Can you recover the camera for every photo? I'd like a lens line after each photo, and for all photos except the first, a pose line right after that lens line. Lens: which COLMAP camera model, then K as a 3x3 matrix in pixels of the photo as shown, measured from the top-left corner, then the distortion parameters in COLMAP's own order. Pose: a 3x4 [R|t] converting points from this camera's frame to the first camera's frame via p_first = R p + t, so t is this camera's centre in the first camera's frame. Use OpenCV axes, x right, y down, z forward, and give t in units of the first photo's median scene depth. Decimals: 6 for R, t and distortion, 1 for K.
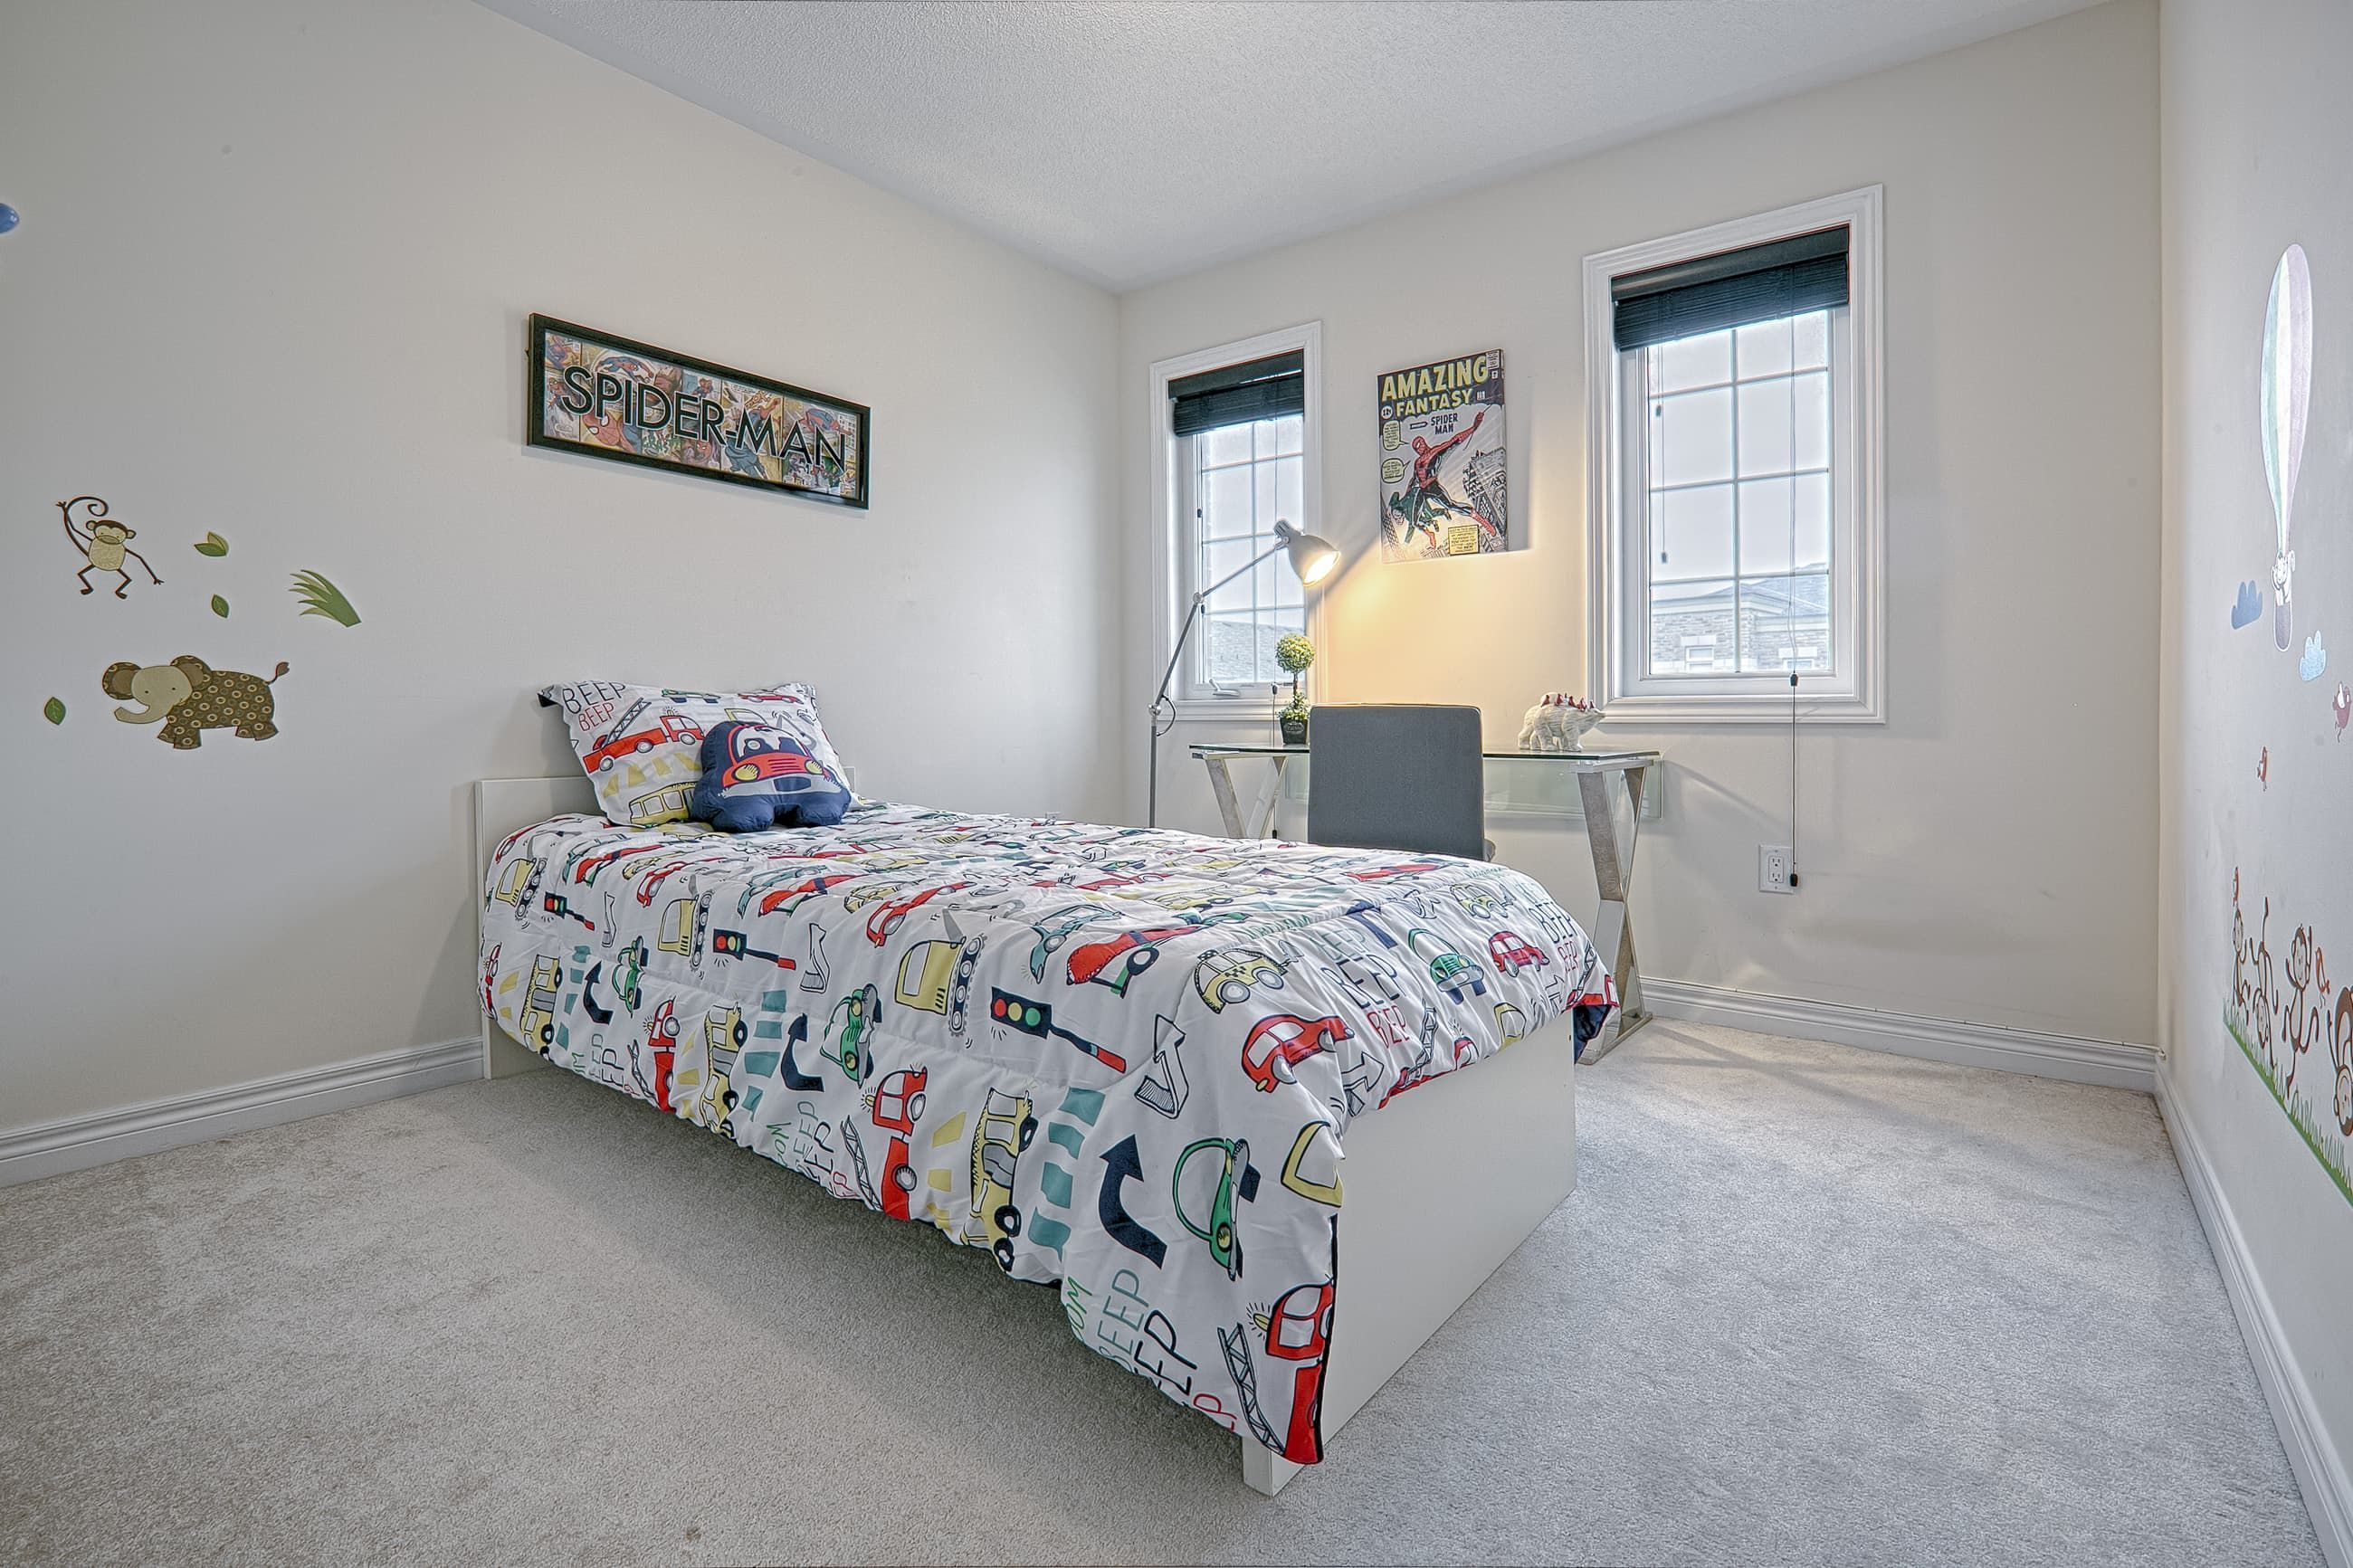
lens RADIAL K [[1141.6, 0, 1195.1], [0, 1141.6, 717.4], [0, 0, 1]] dist [-0.025414, 0.004754]
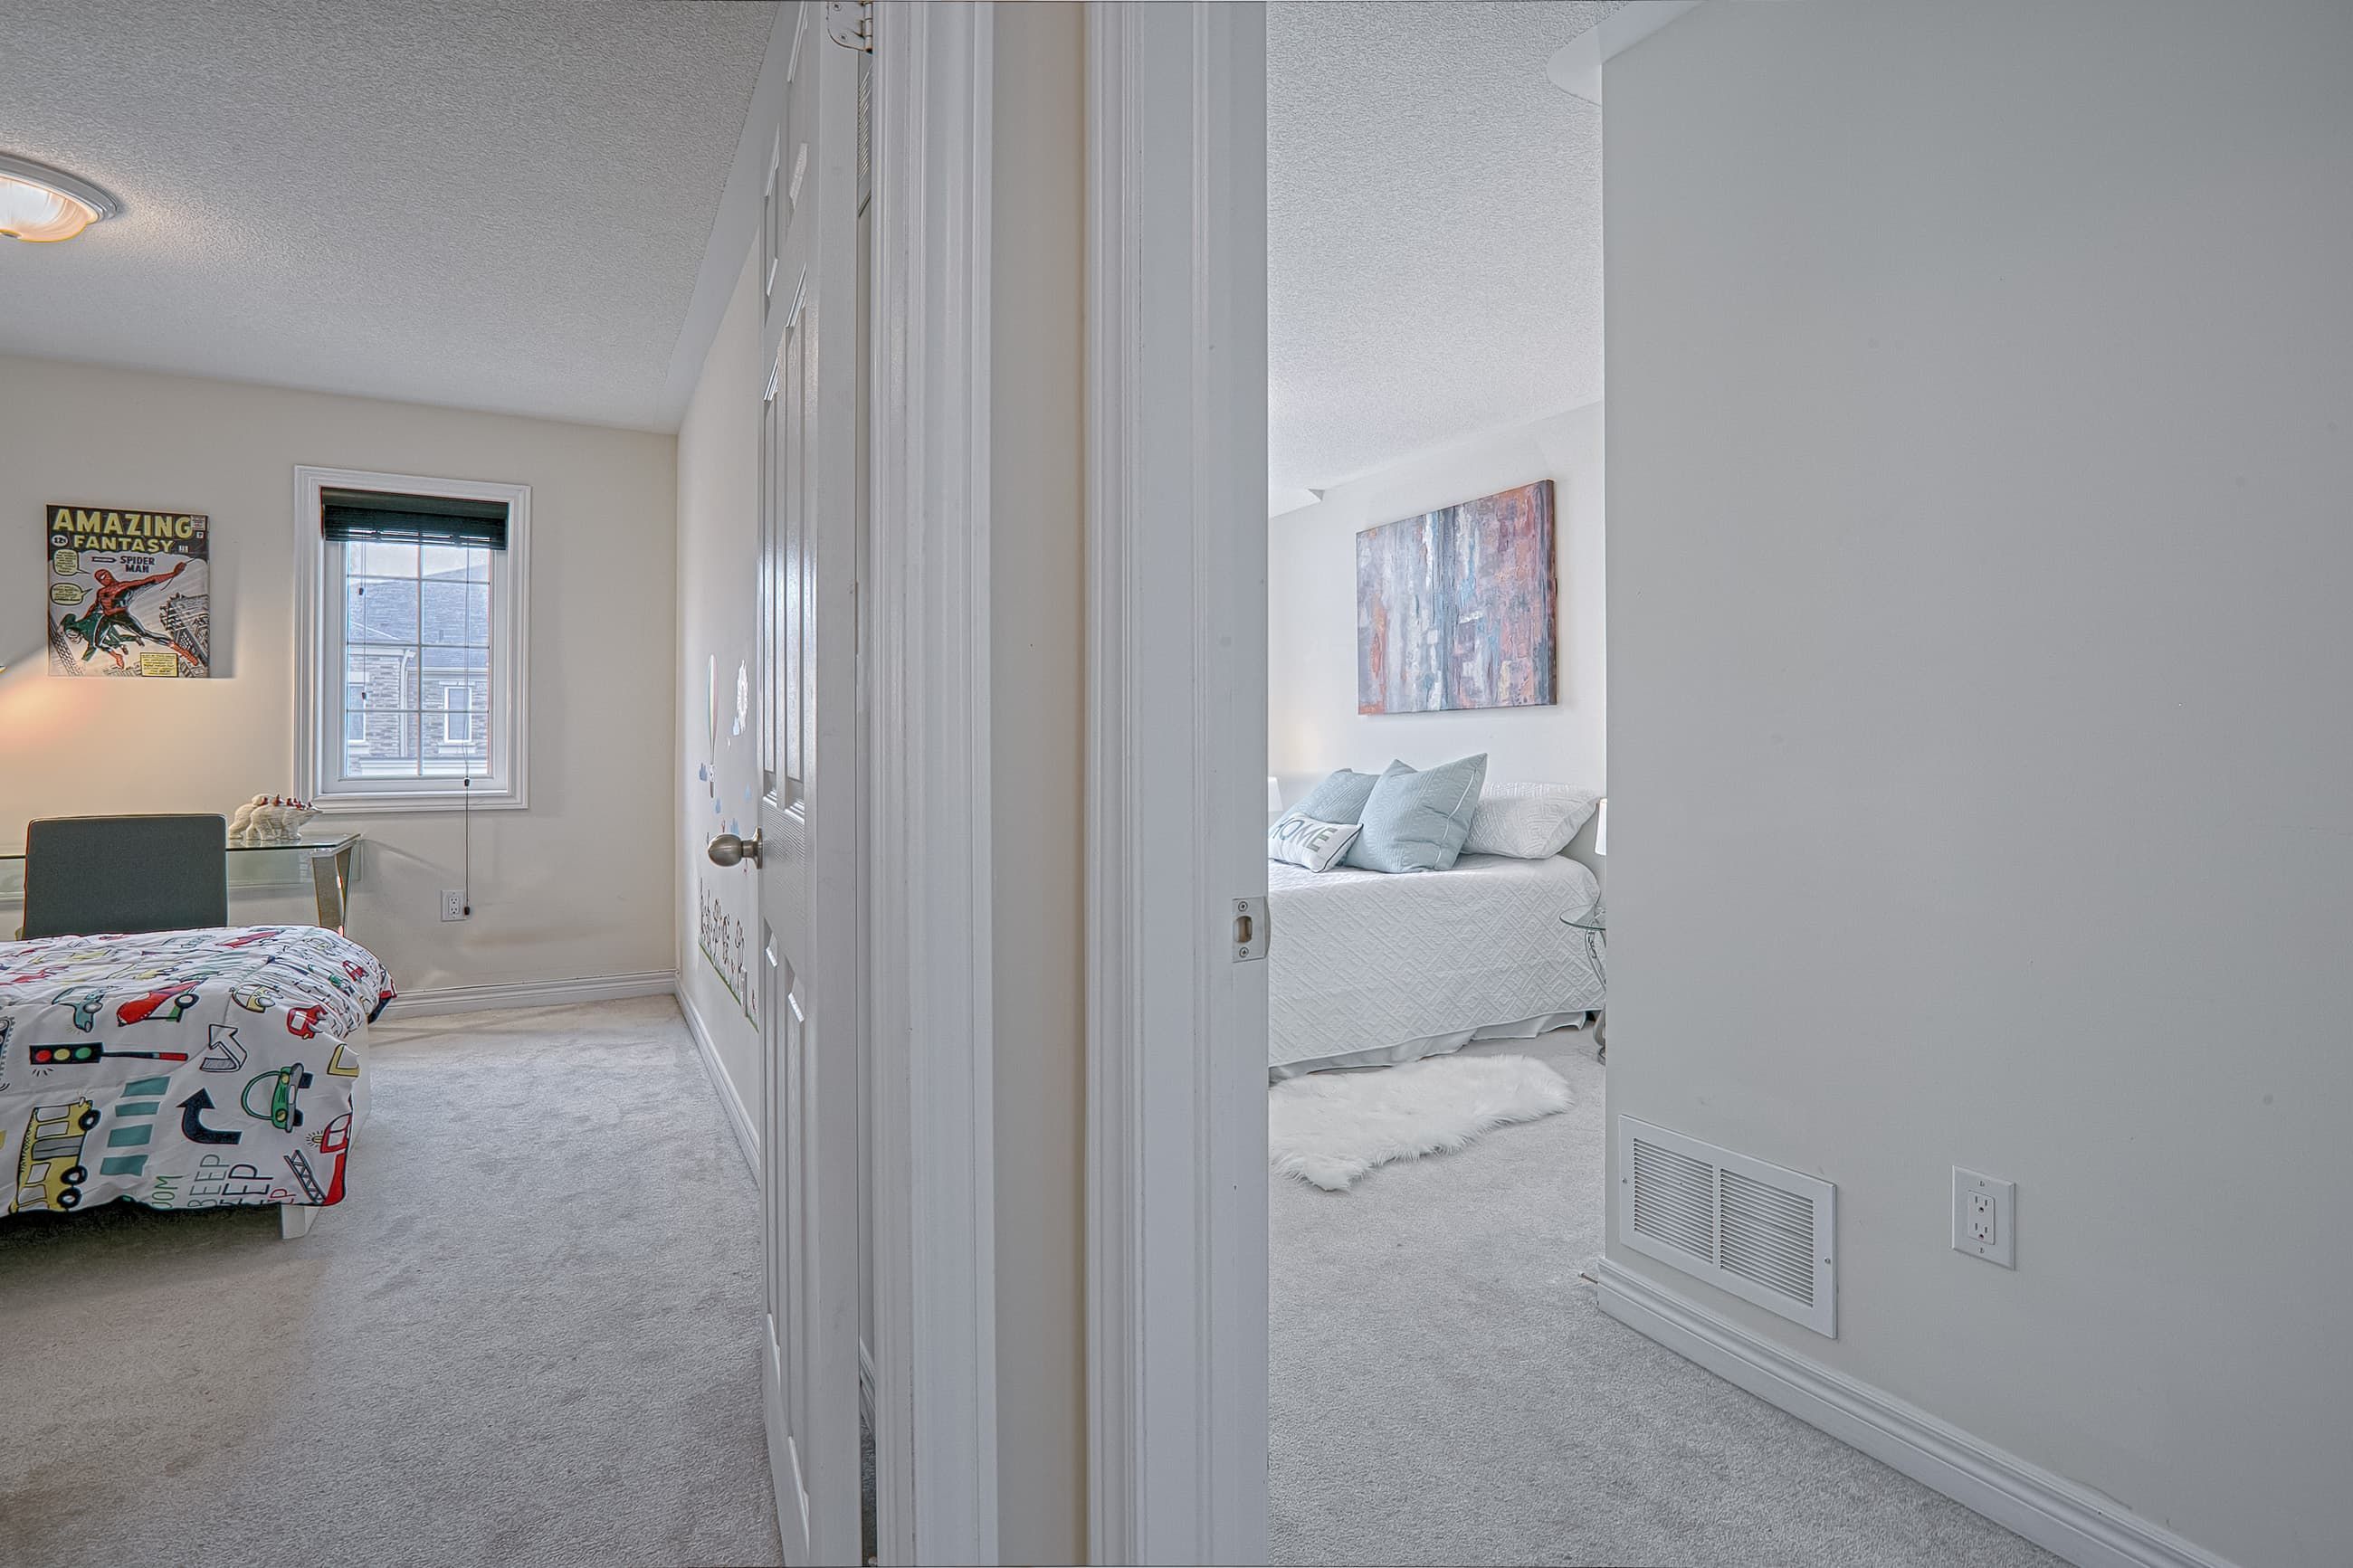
lens RADIAL K [[1141.6, 0, 1327.3], [0, 1141.6, 744.8], [0, 0, 1]] dist [-0.025414, 0.004754]
pose [[0.337006, -0.010356, 0.941446, -0.664186], [-0.004222, 0.999913, 0.012511, -0.136568], [-0.941493, -0.008191, 0.336933, -0.793827]]
